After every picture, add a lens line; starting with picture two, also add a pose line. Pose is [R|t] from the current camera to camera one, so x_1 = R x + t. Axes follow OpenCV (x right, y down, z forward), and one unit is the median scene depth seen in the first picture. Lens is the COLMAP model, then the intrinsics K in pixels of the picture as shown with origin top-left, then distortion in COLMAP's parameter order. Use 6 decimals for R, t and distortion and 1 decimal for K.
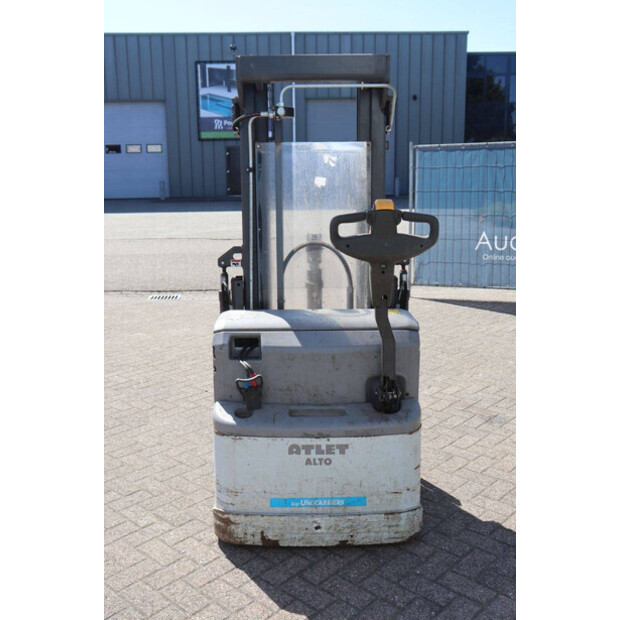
lens RADIAL K [[634.5, 0, 312.0], [0, 634.5, 309.8], [0, 0, 1]] dist [-0.039285, 0.000000]
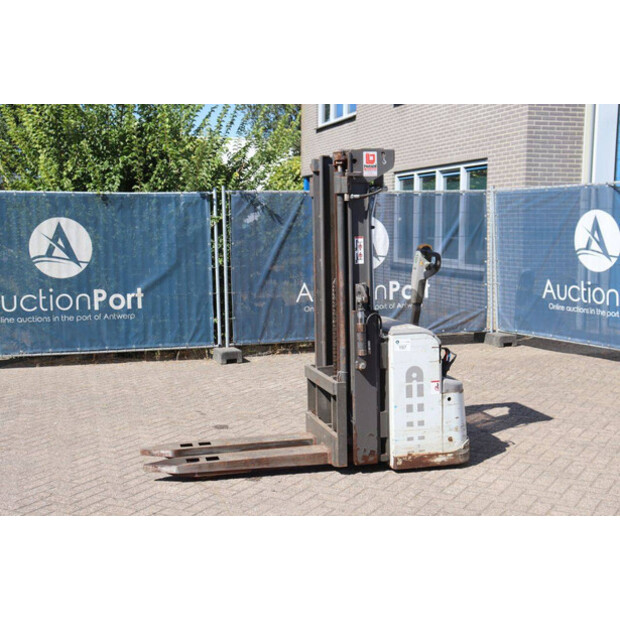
lens RADIAL K [[879.1, 0, 320.5], [0, 879.1, 302.0], [0, 0, 1]] dist [0.065046, 0.000000]
pose [[-0.244754, -0.073776, 0.966774, -2.156992], [0.207404, 0.970038, 0.126532, -0.369425], [-0.947143, 0.231482, -0.222119, 1.763104]]
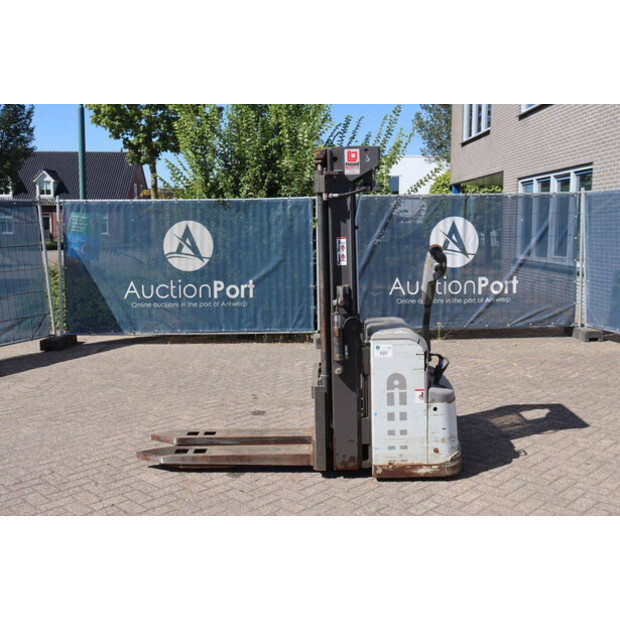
lens RADIAL K [[687.7, 0, 312.0], [0, 687.7, 305.2], [0, 0, 1]] dist [-0.035921, 0.000000]
pose [[0.028962, -0.103726, 0.994184, -1.733622], [0.215562, 0.971847, 0.095116, -0.247842], [-0.976061, 0.211554, 0.050506, 1.187046]]
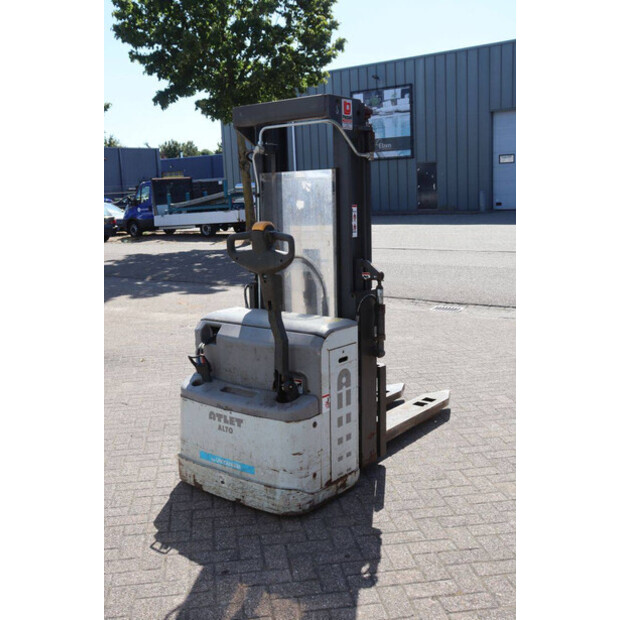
lens RADIAL K [[687.7, 0, 315.4], [0, 687.7, 309.9], [0, 0, 1]] dist [-0.035921, 0.000000]
pose [[0.781335, 0.091131, -0.617423, 0.947823], [-0.106192, 0.994269, 0.012370, -0.029512], [0.615012, 0.055900, 0.786534, 0.028154]]
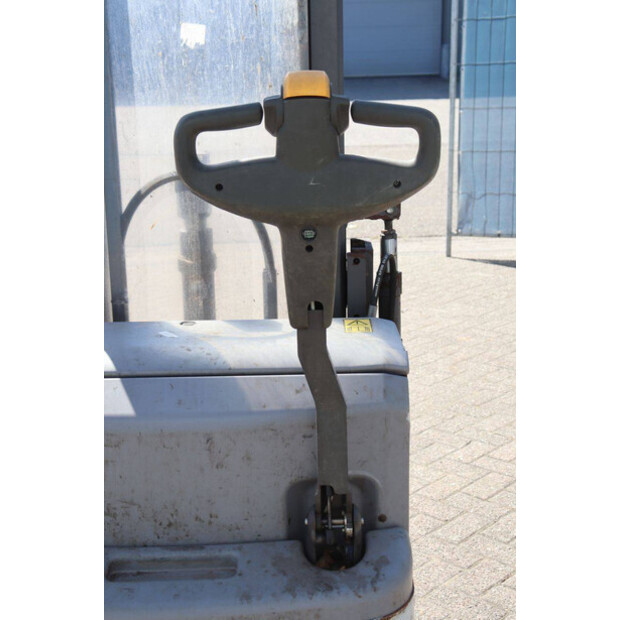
lens RADIAL K [[1006.8, 0, 307.7], [0, 1006.8, 311.5], [0, 0, 1]] dist [0.199147, 0.000000]
pose [[0.999931, -0.008874, -0.007642, 0.109447], [0.009215, 0.998906, 0.045846, -0.045400], [0.007227, -0.045913, 0.998919, 0.310290]]
